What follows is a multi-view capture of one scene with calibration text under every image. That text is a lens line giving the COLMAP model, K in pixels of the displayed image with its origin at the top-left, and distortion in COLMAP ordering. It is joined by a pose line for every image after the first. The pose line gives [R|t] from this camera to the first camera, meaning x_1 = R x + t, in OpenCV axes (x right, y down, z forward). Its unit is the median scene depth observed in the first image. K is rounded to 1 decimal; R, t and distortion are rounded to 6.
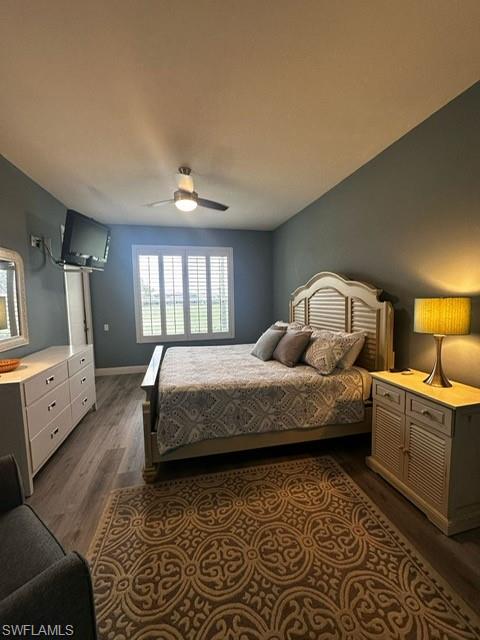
lens RADIAL K [[255.7, 0, 240.3], [0, 255.7, 319.0], [0, 0, 1]] dist [-0.002806, 0.000567]
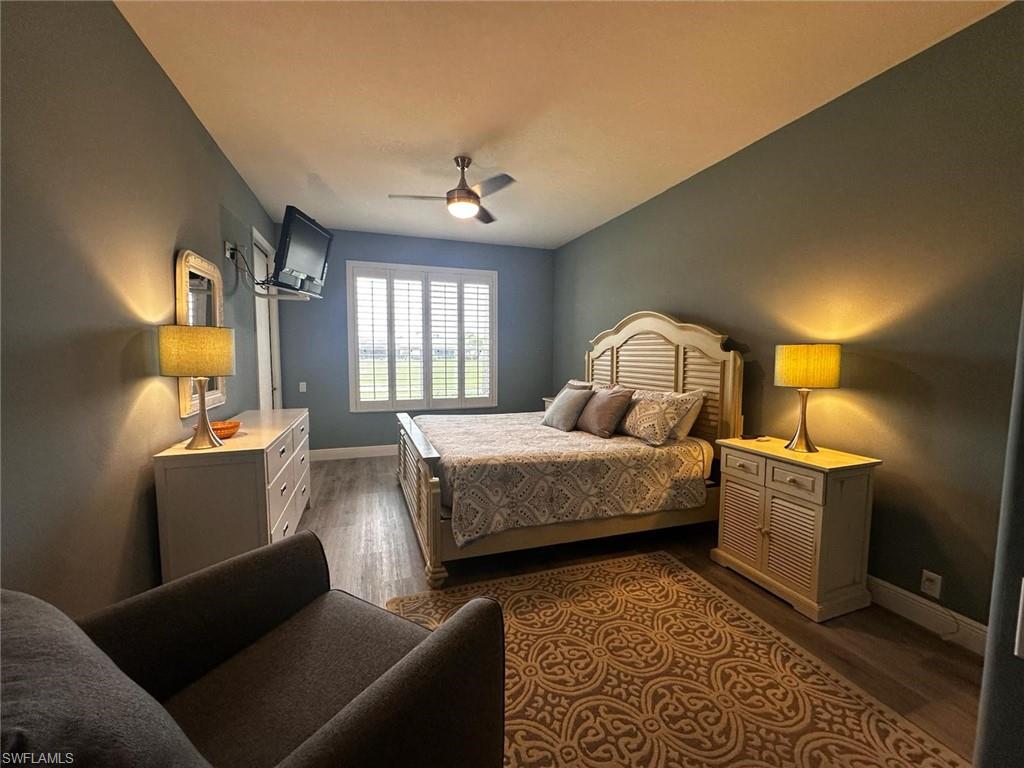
lens RADIAL K [[409.1, 0, 513.1], [0, 409.1, 382.1], [0, 0, 1]] dist [-0.002806, 0.000567]
pose [[0.994186, 0.013910, 0.106770, -0.273687], [-0.012960, 0.999870, -0.009584, 0.057628], [-0.106889, 0.008145, 0.994238, -0.195060]]
